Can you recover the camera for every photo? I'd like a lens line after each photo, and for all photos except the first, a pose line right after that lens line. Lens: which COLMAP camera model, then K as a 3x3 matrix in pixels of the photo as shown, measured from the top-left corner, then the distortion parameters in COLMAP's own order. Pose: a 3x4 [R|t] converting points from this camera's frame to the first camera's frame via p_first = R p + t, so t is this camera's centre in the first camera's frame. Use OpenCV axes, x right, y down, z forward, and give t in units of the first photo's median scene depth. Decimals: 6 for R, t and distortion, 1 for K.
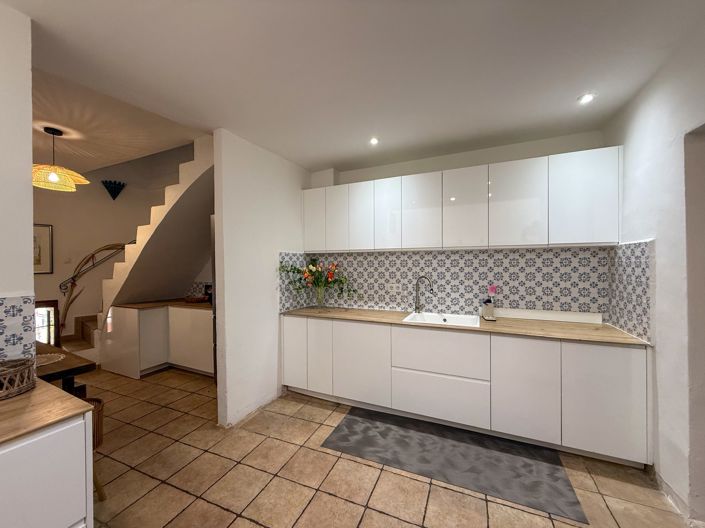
lens RADIAL K [[280.0, 0, 350.8], [0, 280.0, 264.4], [0, 0, 1]] dist [-0.000980, -0.000330]
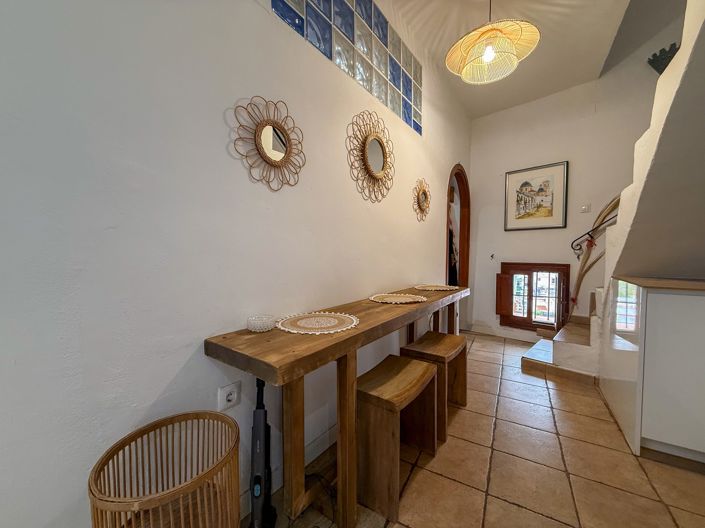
lens RADIAL K [[280.0, 0, 350.8], [0, 280.0, 264.4], [0, 0, 1]] dist [-0.000980, -0.000330]
pose [[-0.129286, 0.054879, -0.990088, -0.266621], [0.001318, 0.998476, 0.055172, 0.088999], [0.991607, 0.005827, -0.129161, 0.545764]]
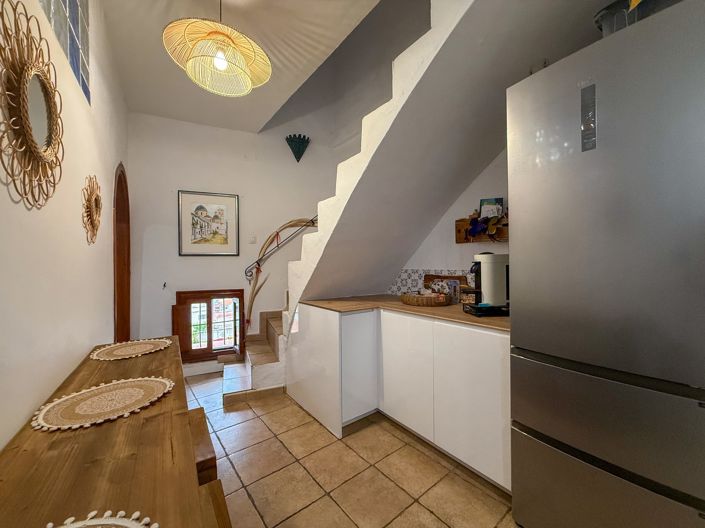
lens RADIAL K [[280.0, 0, 350.8], [0, 280.0, 264.4], [0, 0, 1]] dist [-0.000980, -0.000330]
pose [[0.883032, 0.002896, -0.469305, -0.417816], [-0.000158, 0.999983, 0.005873, 0.053638], [0.469314, -0.005111, 0.883017, 0.453266]]
